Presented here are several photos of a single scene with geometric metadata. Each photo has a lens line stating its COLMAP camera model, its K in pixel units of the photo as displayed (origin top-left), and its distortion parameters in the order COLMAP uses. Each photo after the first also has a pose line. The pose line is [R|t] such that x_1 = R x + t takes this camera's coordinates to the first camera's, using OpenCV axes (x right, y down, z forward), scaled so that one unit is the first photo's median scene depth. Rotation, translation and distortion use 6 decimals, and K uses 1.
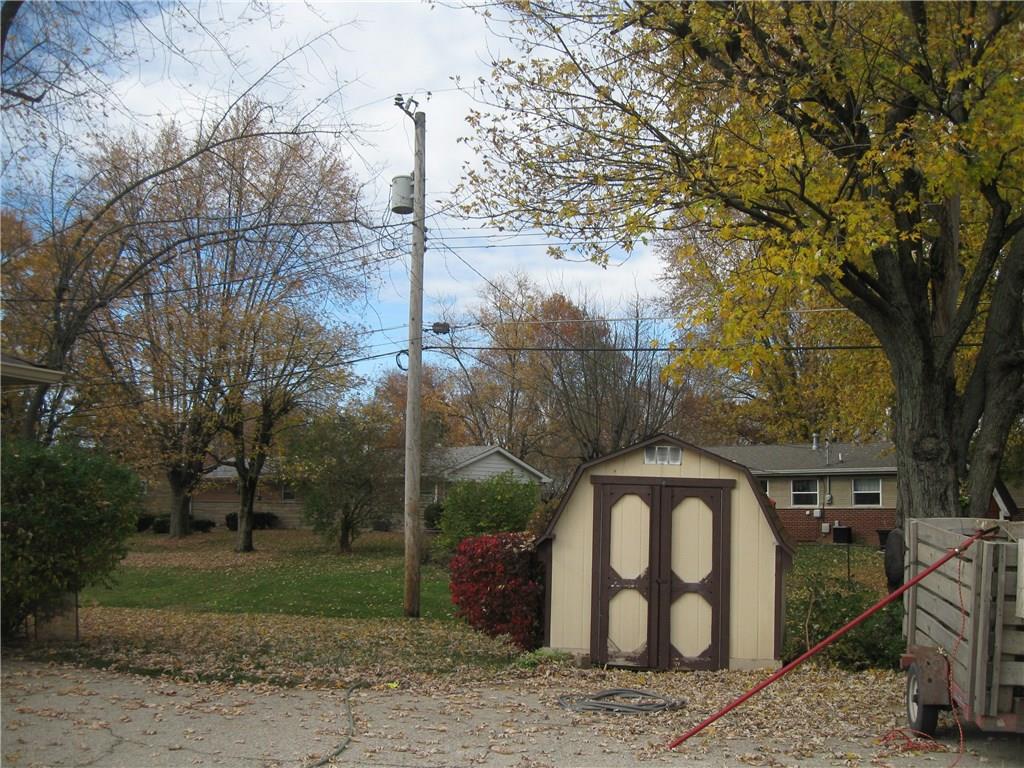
lens RADIAL K [[1054.8, 0, 536.6], [0, 1054.8, 403.6], [0, 0, 1]] dist [-0.132705, 0.050783]
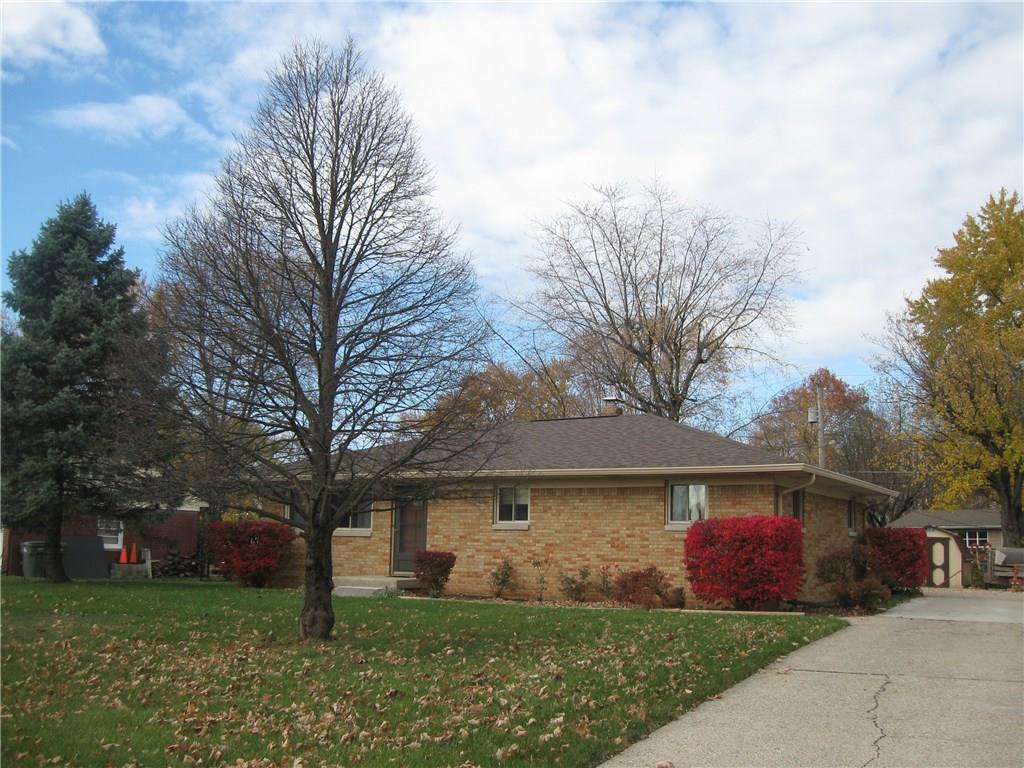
lens RADIAL K [[1054.8, 0, 536.6], [0, 1054.8, 403.6], [0, 0, 1]] dist [-0.132705, 0.050783]
pose [[0.973272, -0.021265, -0.228670, -0.383703], [0.010099, 0.998704, -0.049889, -0.230174], [0.229434, 0.046246, 0.972225, -2.863790]]
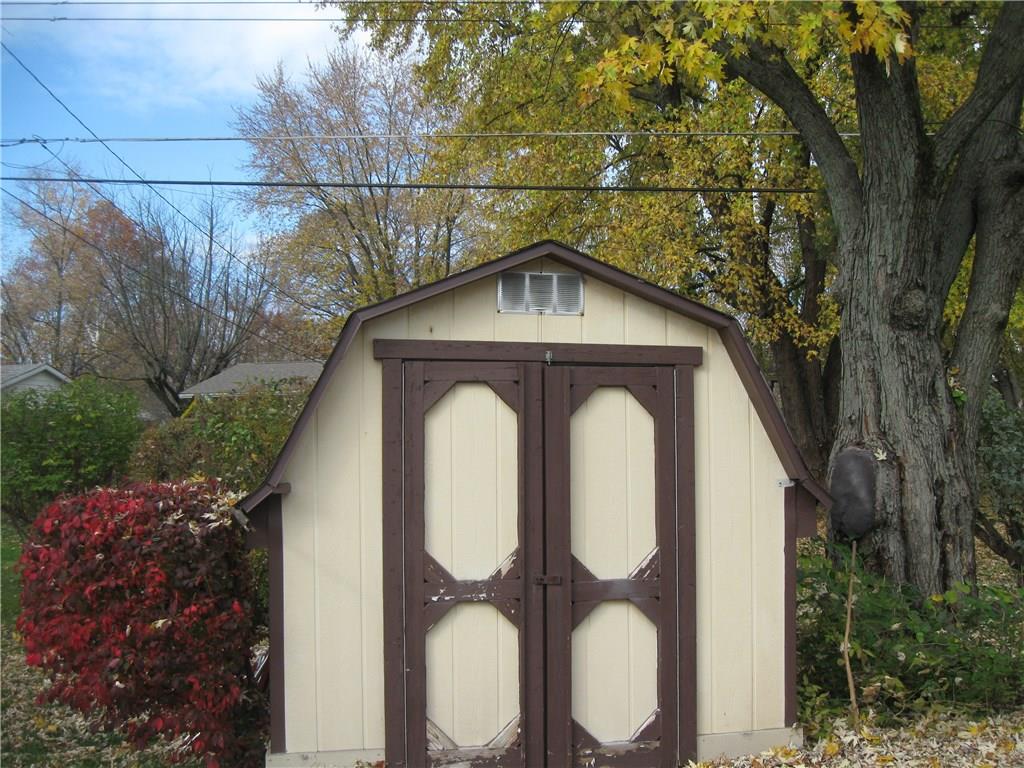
lens RADIAL K [[1054.8, 0, 536.6], [0, 1054.8, 403.6], [0, 0, 1]] dist [-0.132705, 0.050783]
pose [[0.913387, -0.016764, 0.406747, -0.061367], [-0.011436, 0.997701, 0.066800, 0.065773], [-0.406932, -0.065666, 0.911095, 0.599724]]
